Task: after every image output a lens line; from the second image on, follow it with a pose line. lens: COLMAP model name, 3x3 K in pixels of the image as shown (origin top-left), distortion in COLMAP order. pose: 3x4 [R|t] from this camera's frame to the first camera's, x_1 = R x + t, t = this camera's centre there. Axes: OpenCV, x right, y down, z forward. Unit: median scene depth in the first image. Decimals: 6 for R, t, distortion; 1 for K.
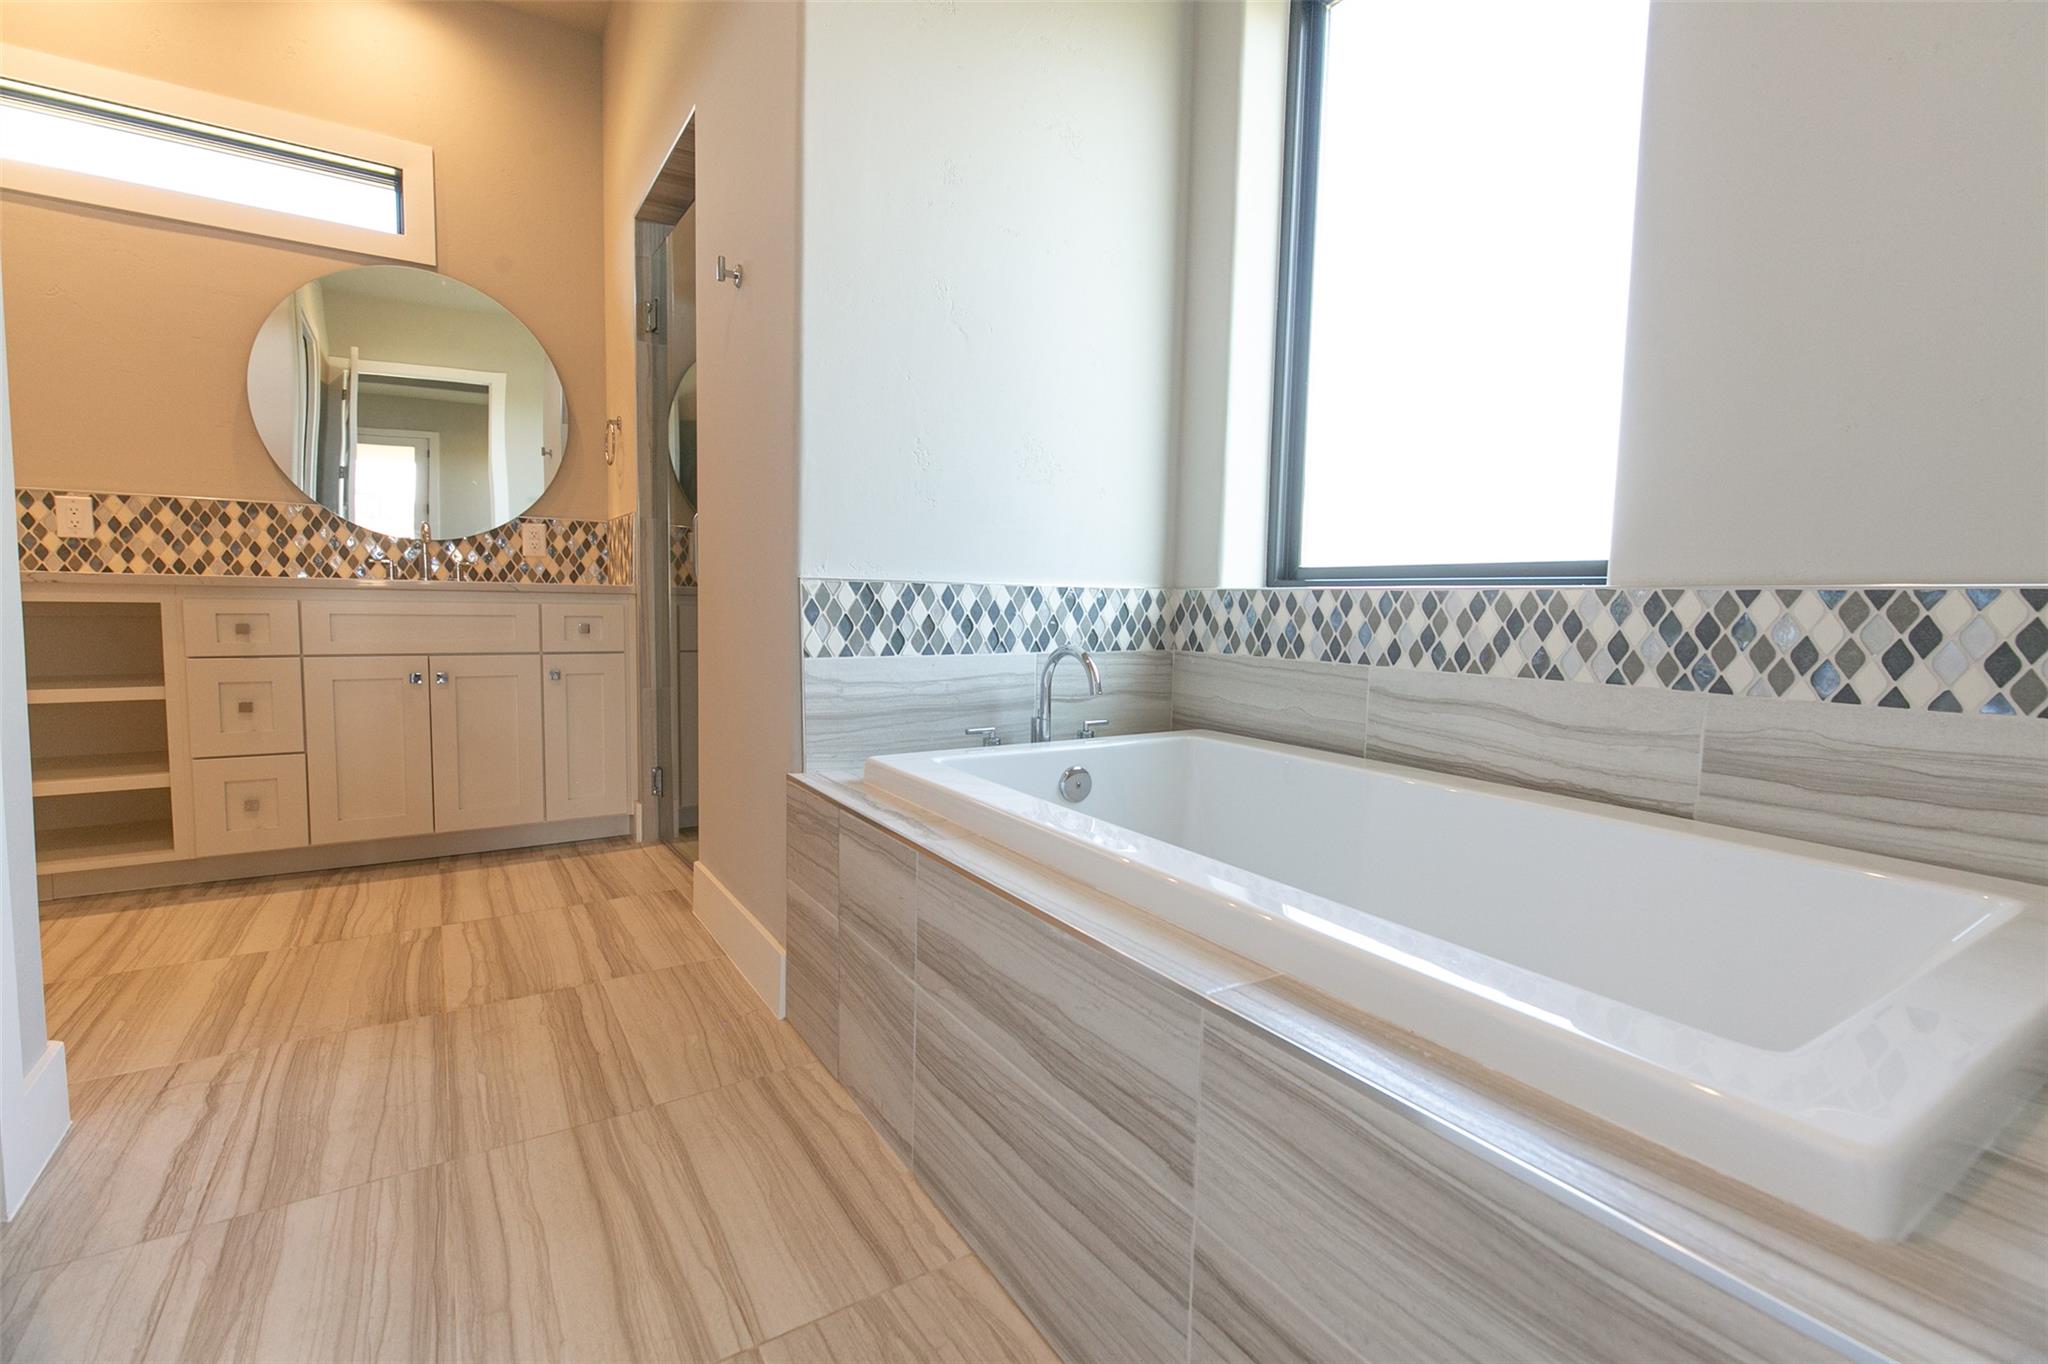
lens RADIAL K [[831.9, 0, 1000.3], [0, 831.9, 655.7], [0, 0, 1]] dist [0.000599, 0.000256]
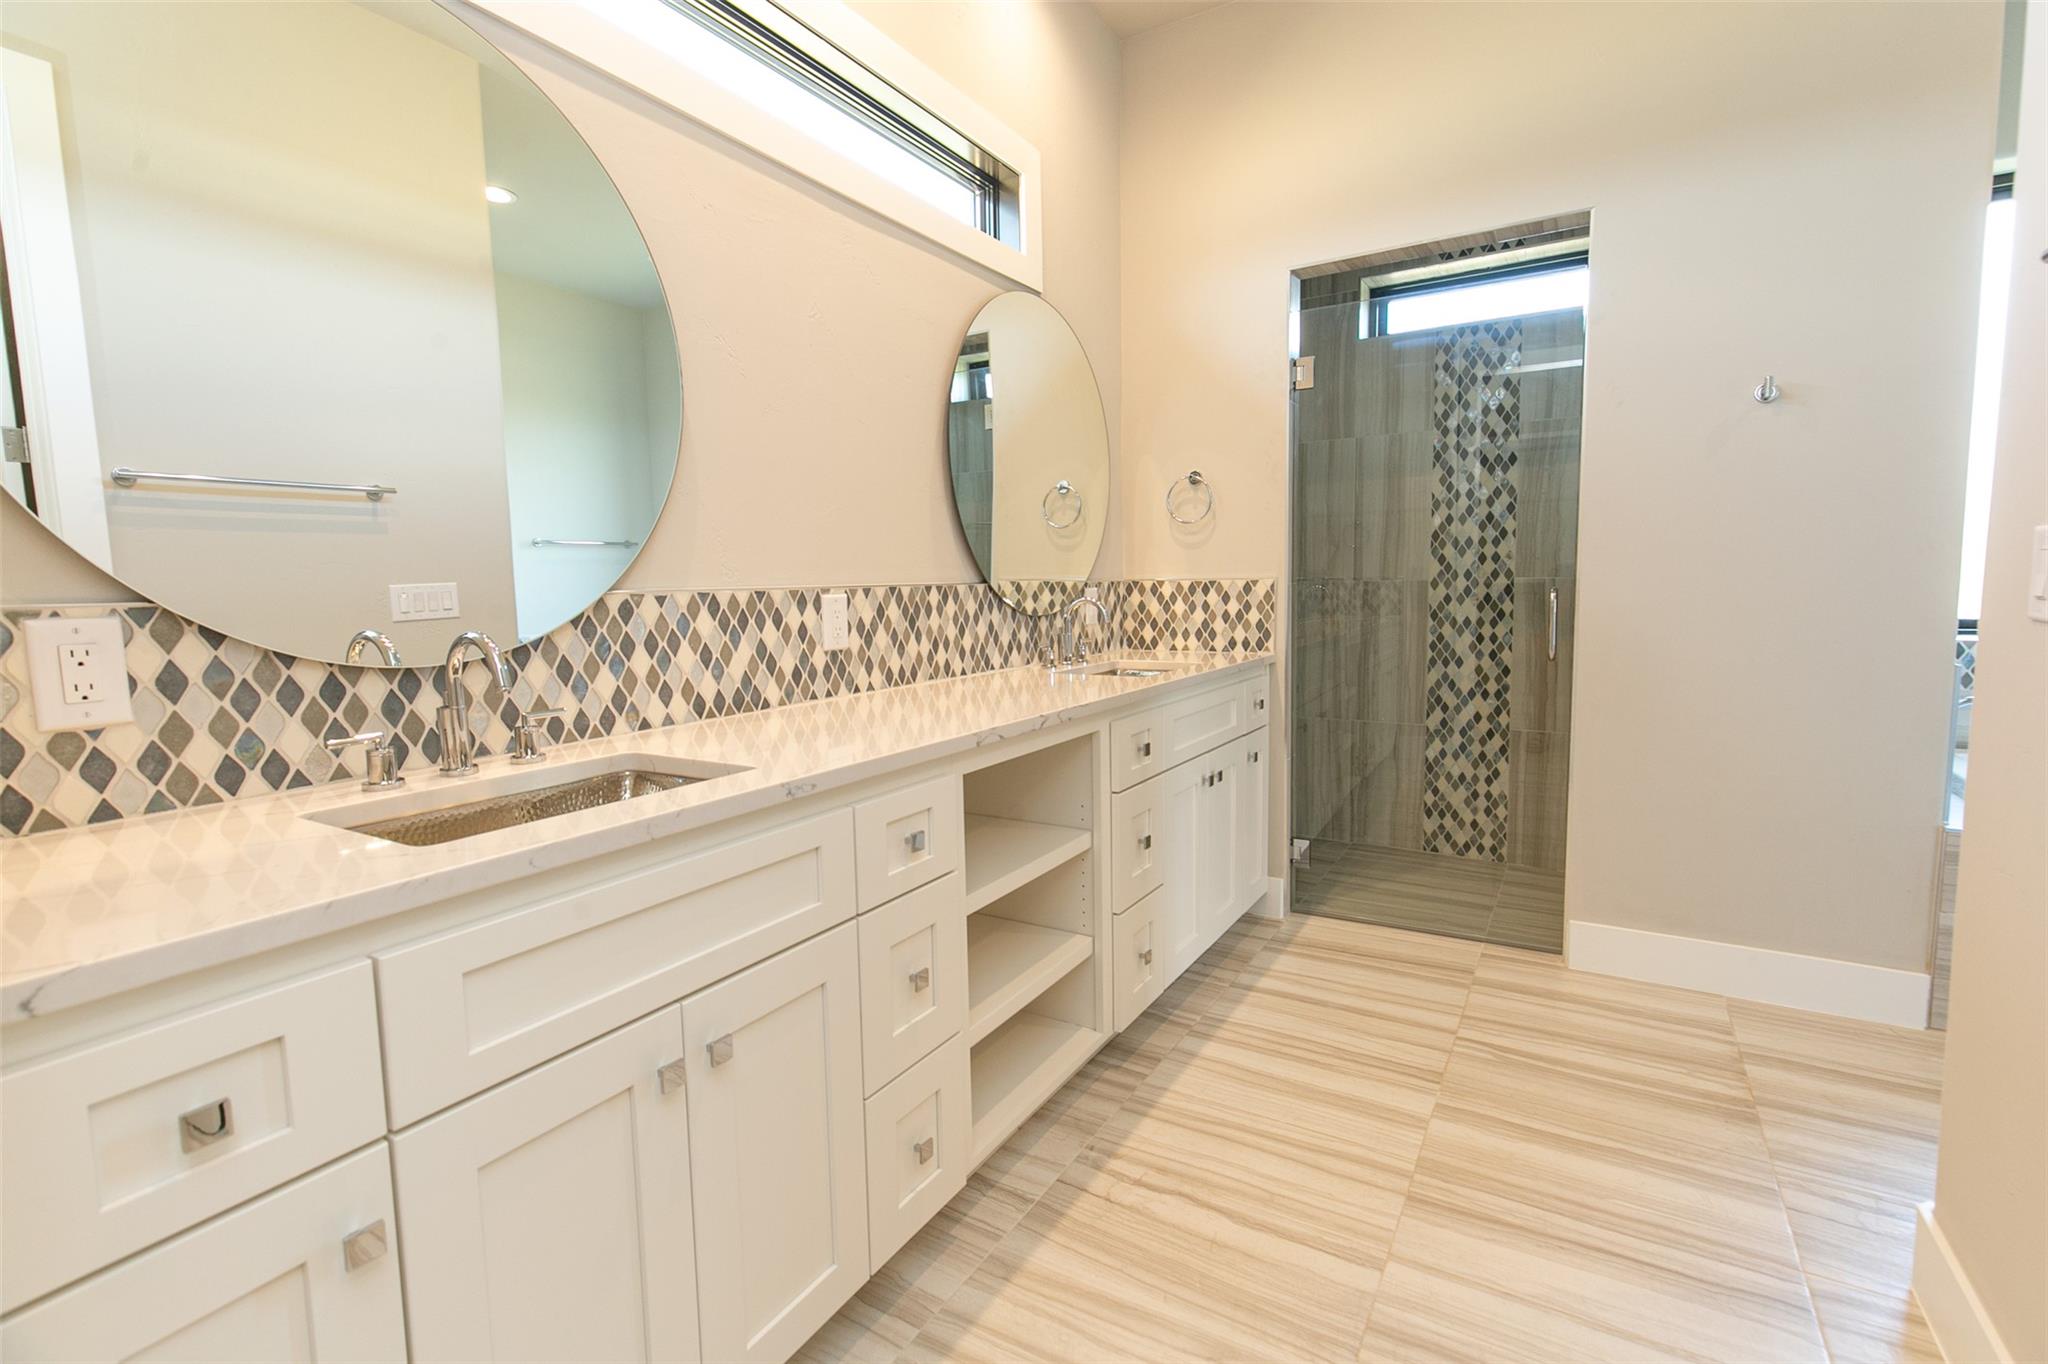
lens RADIAL K [[831.1, 0, 1101.0], [0, 831.1, 671.9], [0, 0, 1]] dist [-0.000356, -0.000021]
pose [[0.917235, -0.072923, 0.391615, -1.088998], [0.061618, 0.997242, 0.041376, -0.127134], [-0.393552, -0.013821, 0.919198, 0.217772]]
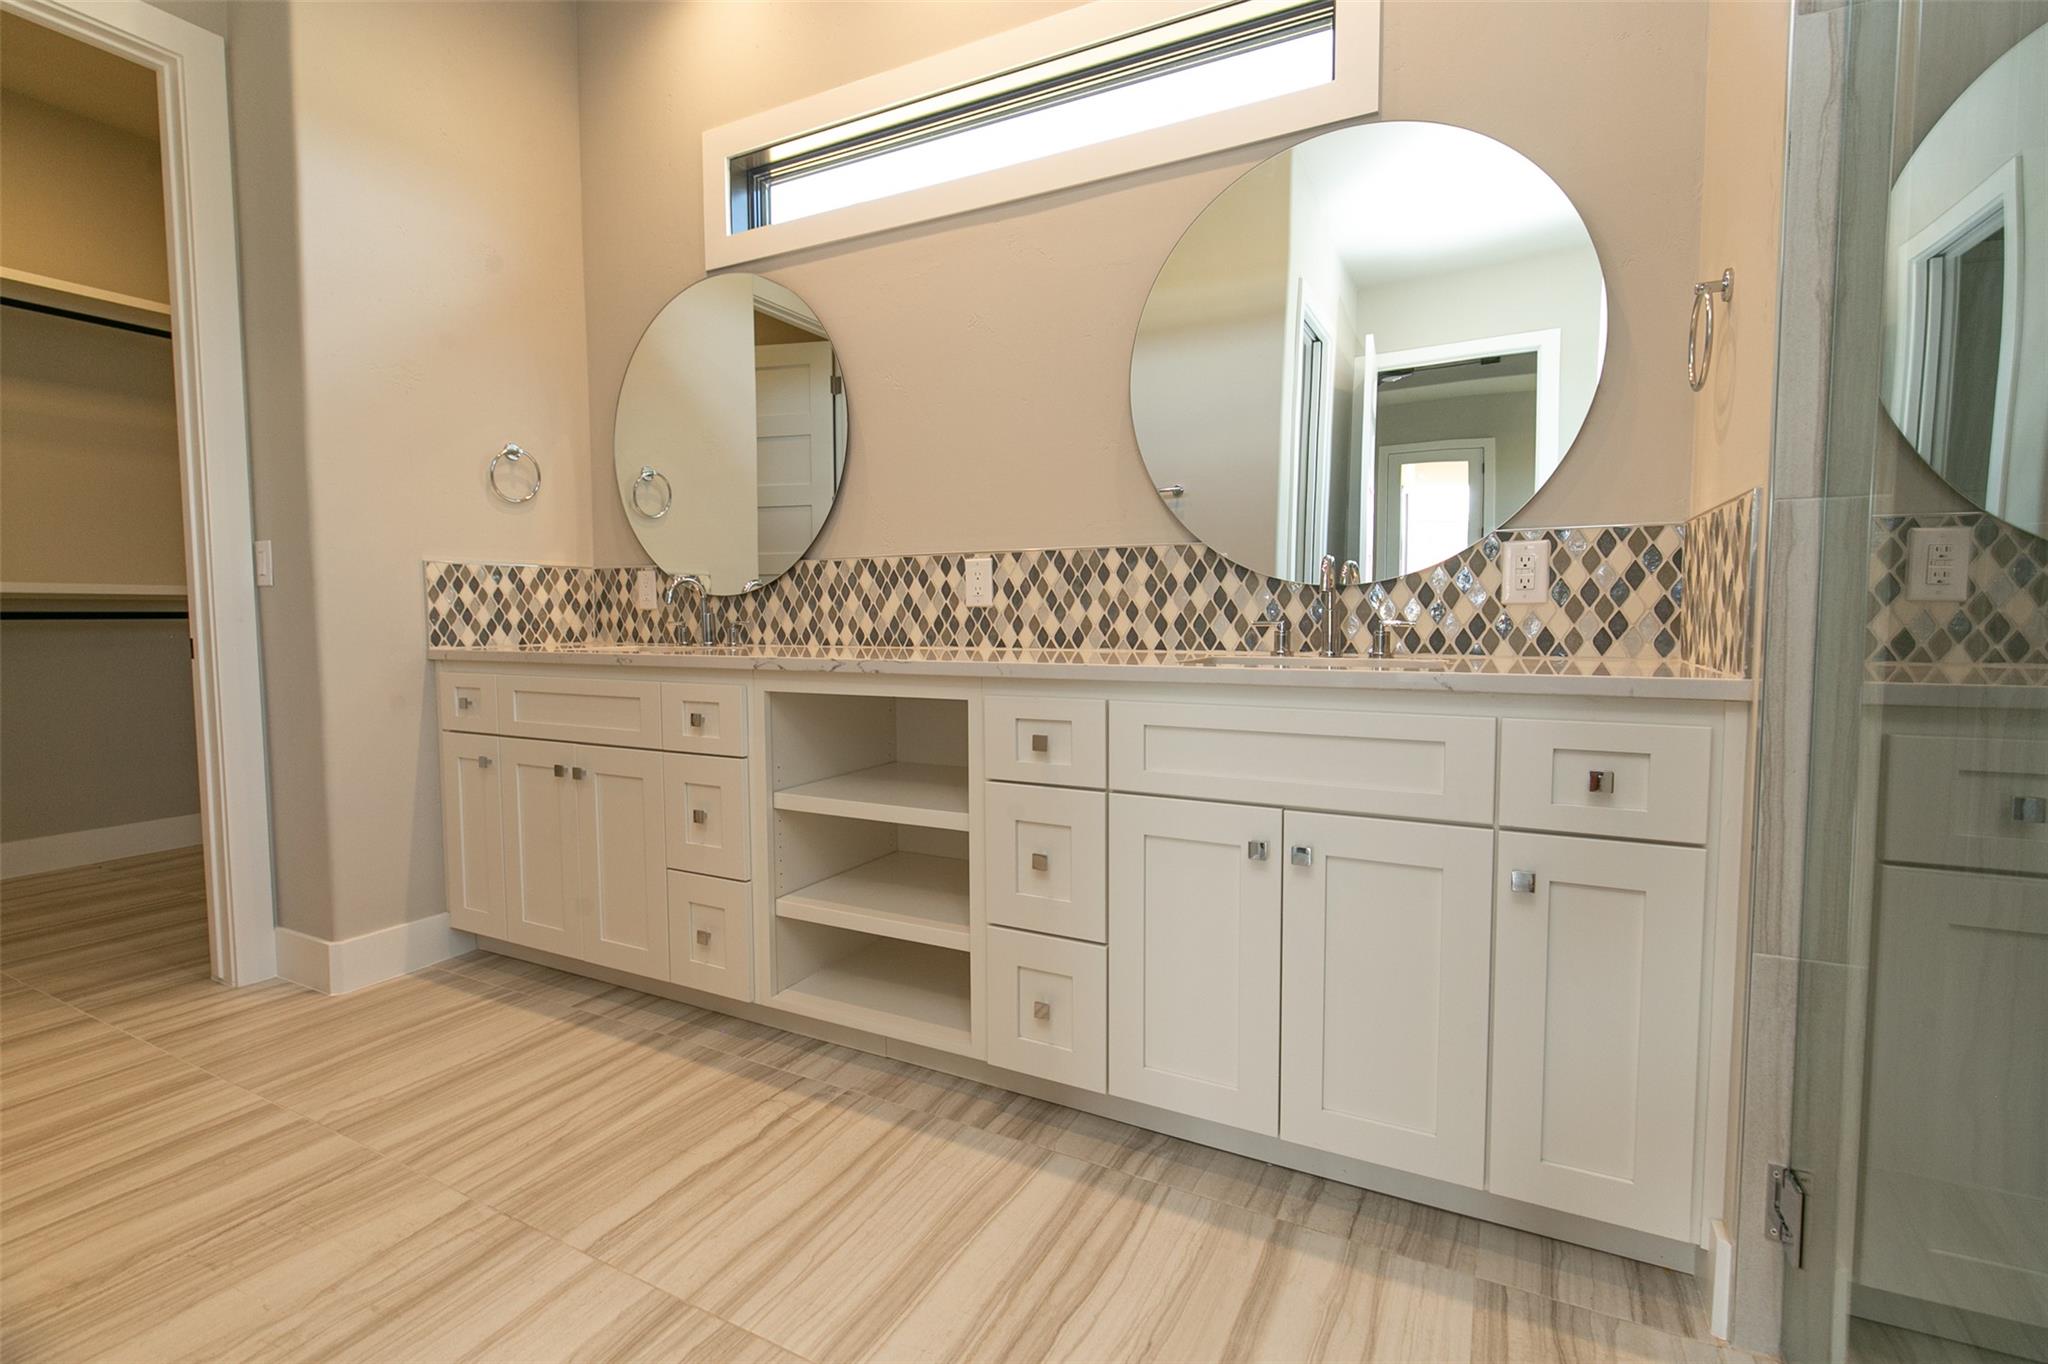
lens RADIAL K [[914.0, 0, 1018.9], [0, 914.0, 673.5], [0, 0, 1]] dist [0.003007, -0.000064]
pose [[0.470118, 0.038315, -0.881772, -0.246210], [-0.051916, 0.998528, 0.015709, -0.083345], [0.881075, 0.038393, 0.471415, 0.551765]]
